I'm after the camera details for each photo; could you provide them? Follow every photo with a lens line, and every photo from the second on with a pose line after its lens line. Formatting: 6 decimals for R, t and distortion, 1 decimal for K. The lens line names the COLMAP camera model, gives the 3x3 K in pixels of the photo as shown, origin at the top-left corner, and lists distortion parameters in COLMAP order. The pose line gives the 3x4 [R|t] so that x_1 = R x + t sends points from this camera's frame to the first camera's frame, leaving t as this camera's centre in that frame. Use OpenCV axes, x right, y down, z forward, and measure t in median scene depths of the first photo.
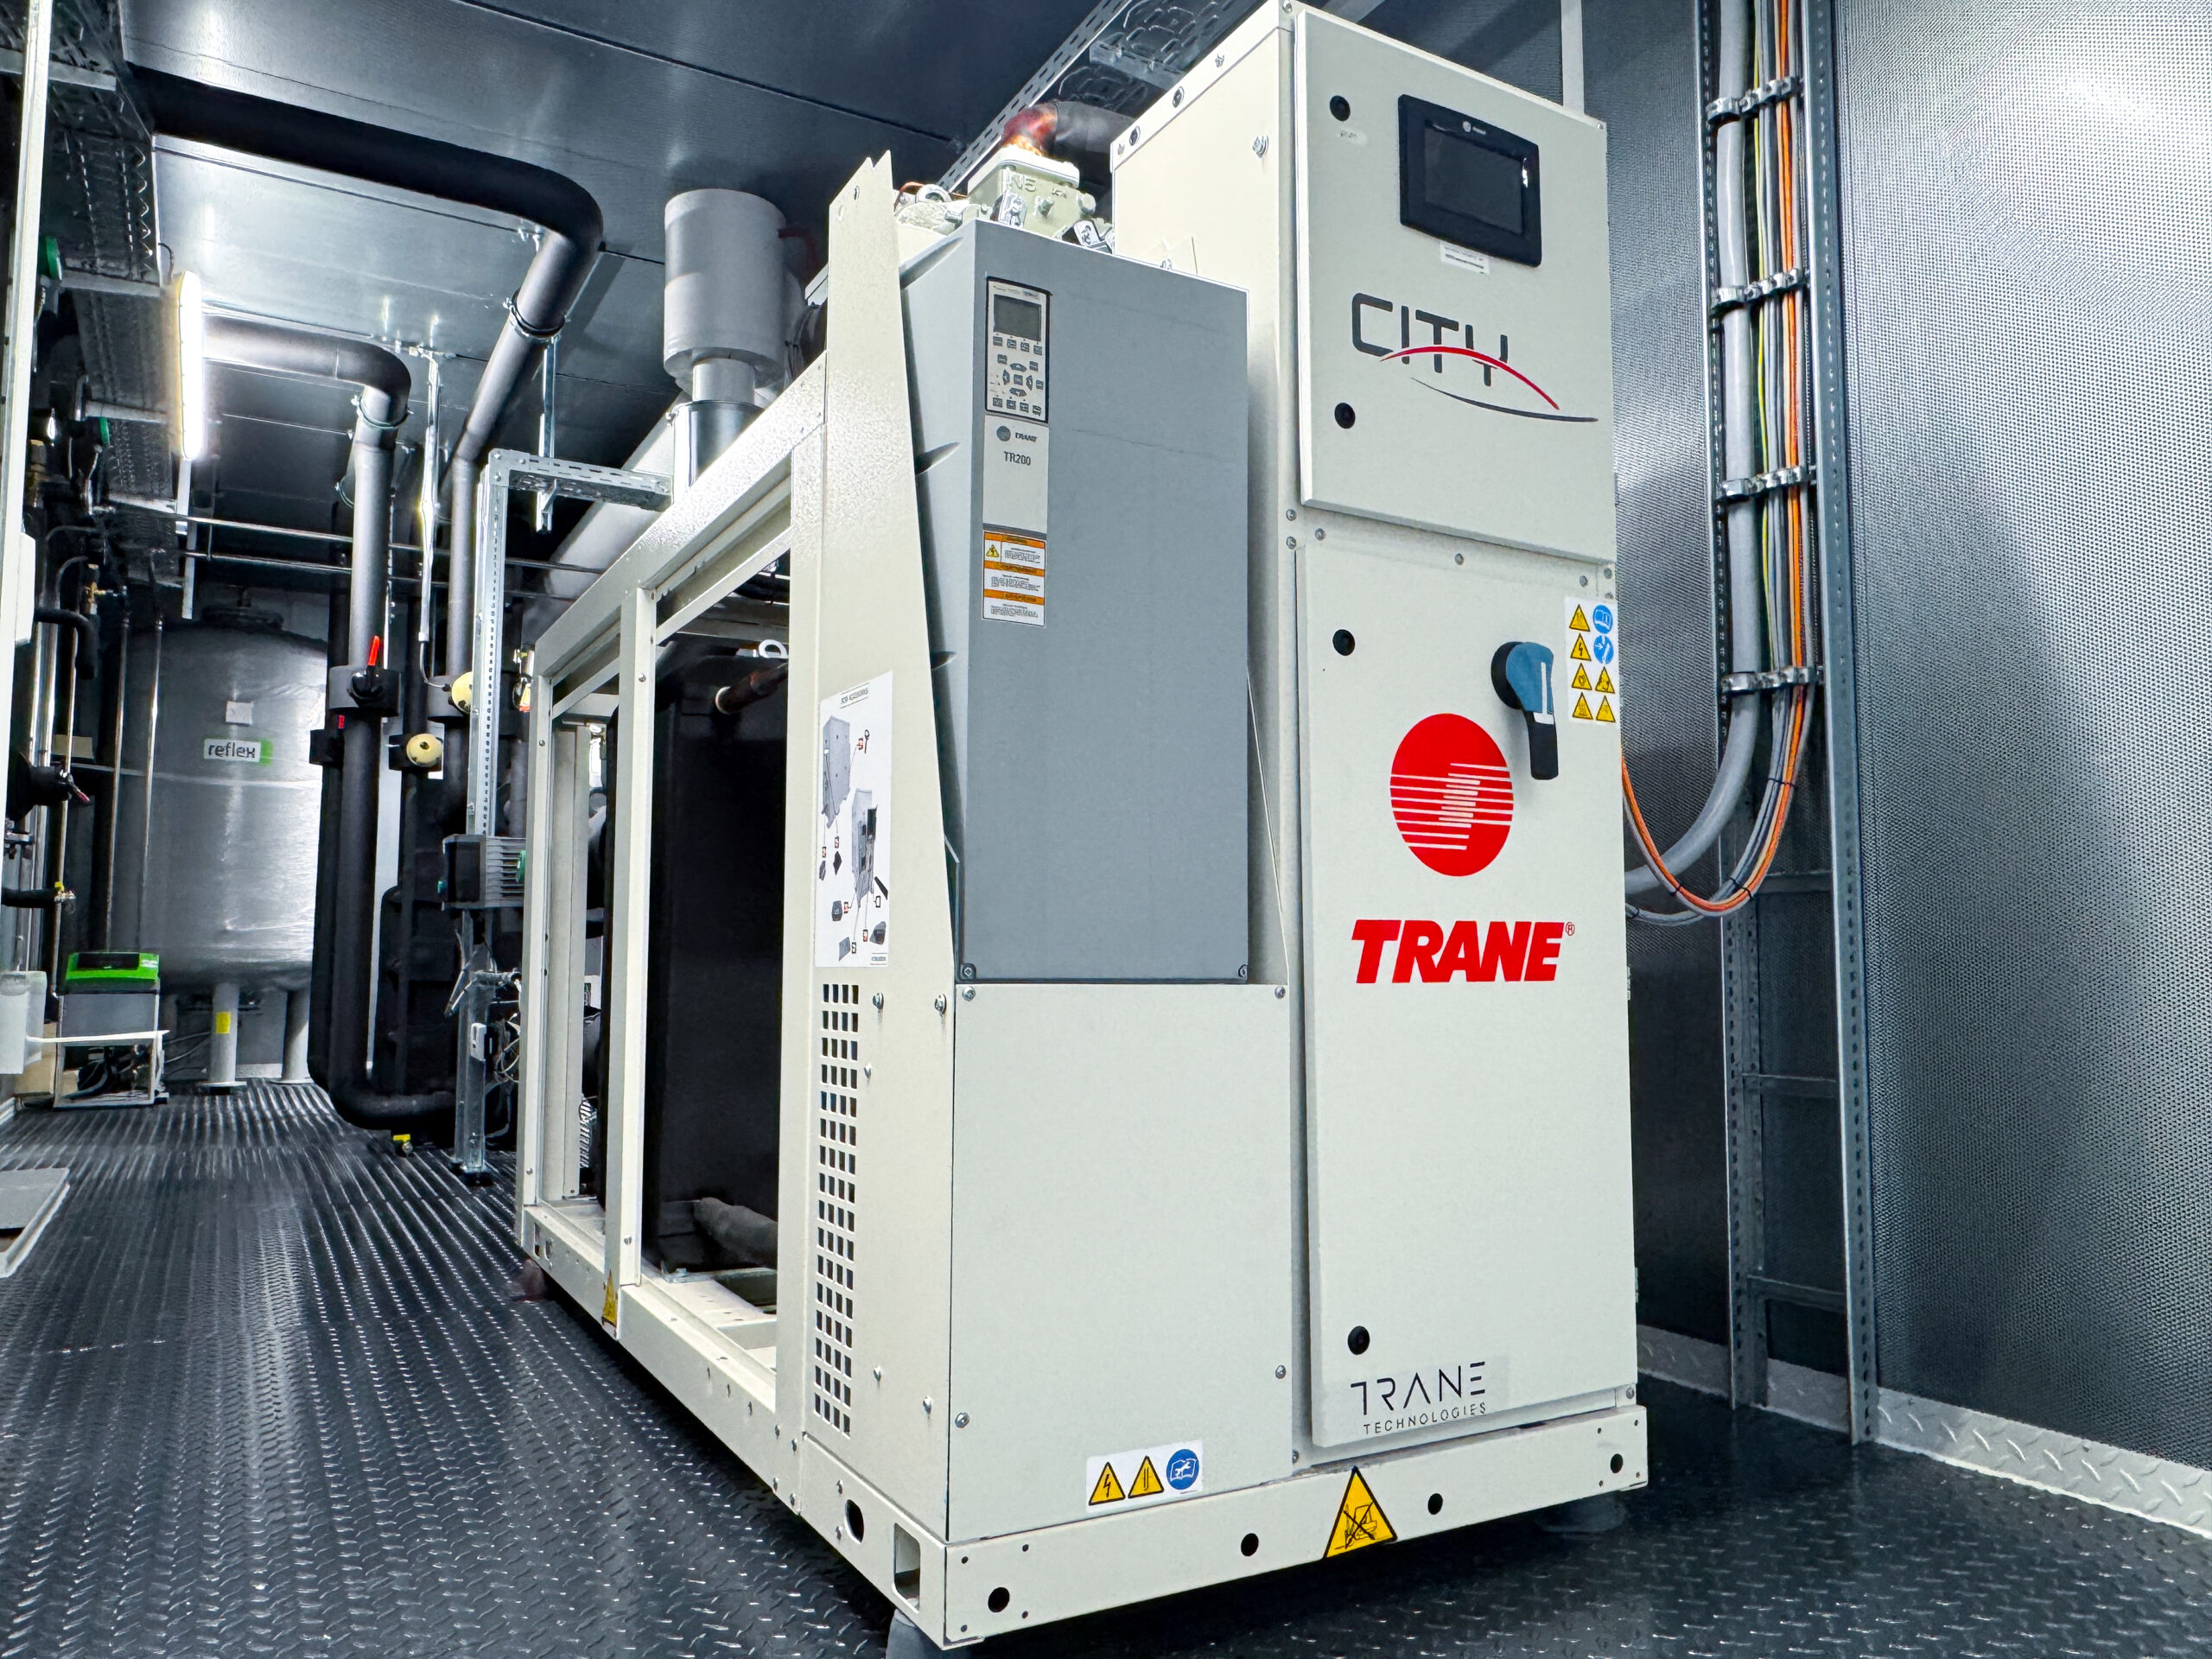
lens RADIAL K [[1552.8, 0, 1110.9], [0, 1552.8, 826.8], [0, 0, 1]] dist [0.007760, -0.003840]
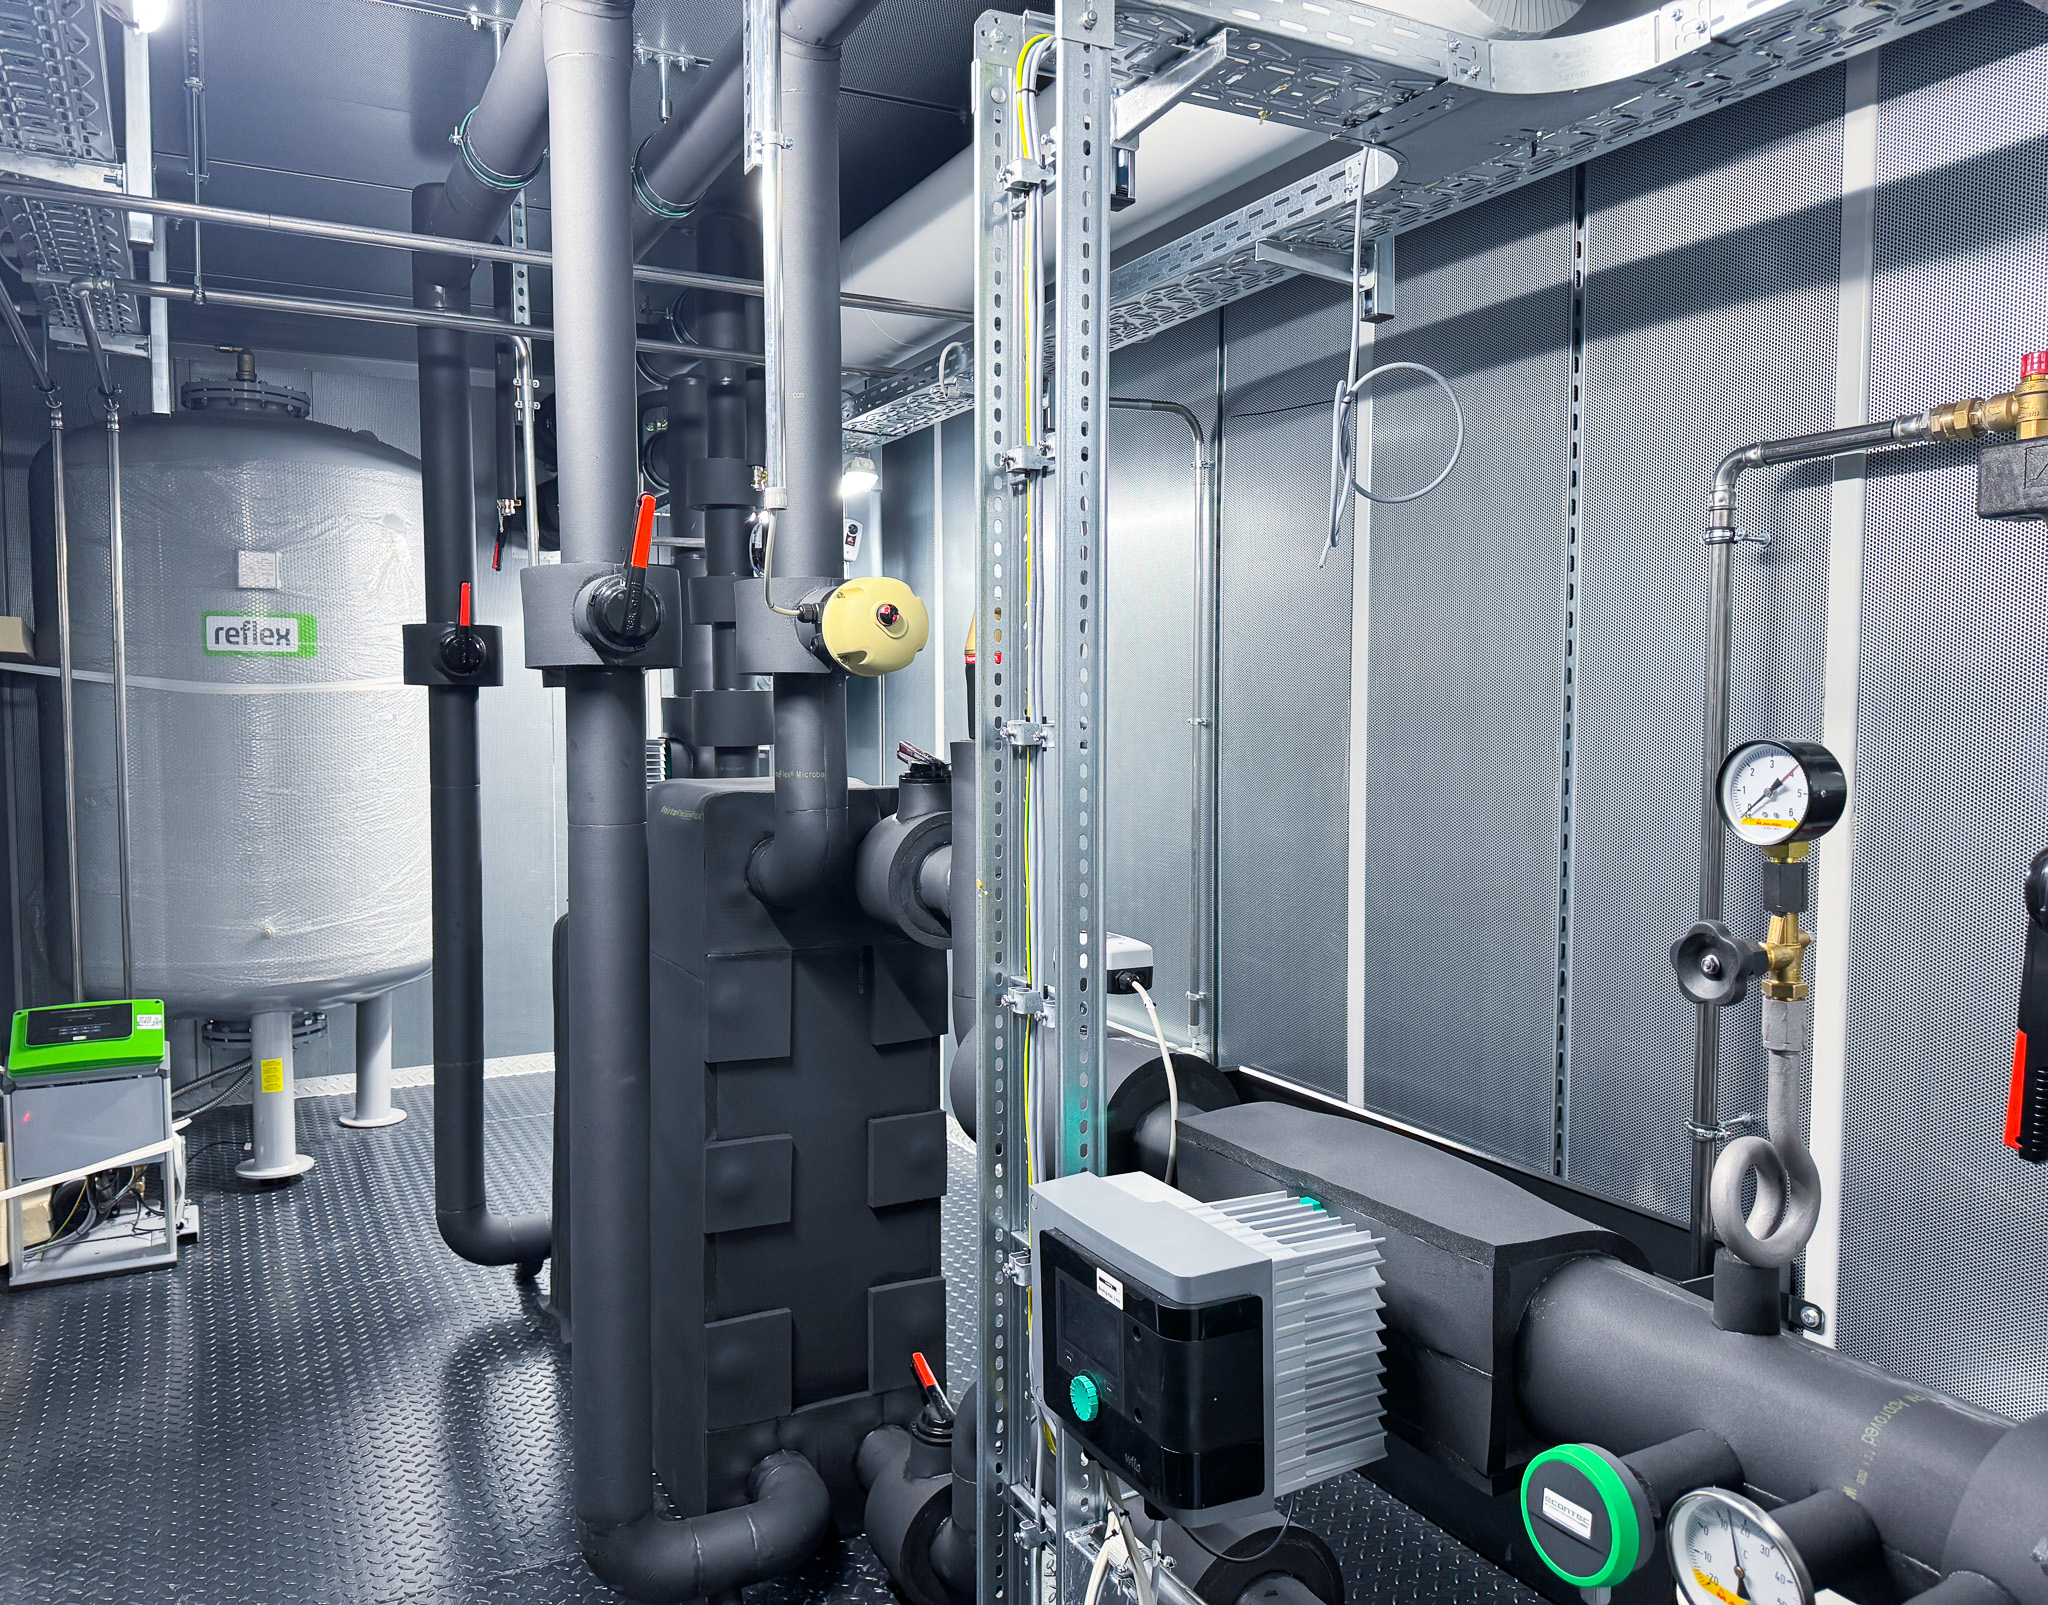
lens RADIAL K [[1517.1, 0, 1024.4], [0, 1517.1, 804.7], [0, 0, 1]] dist [0.000382, -0.007466]
pose [[0.999690, 0.001081, -0.024855, -0.257767], [0.002583, 0.989150, 0.146889, -0.070178], [0.024744, -0.146907, 0.988841, 0.428316]]
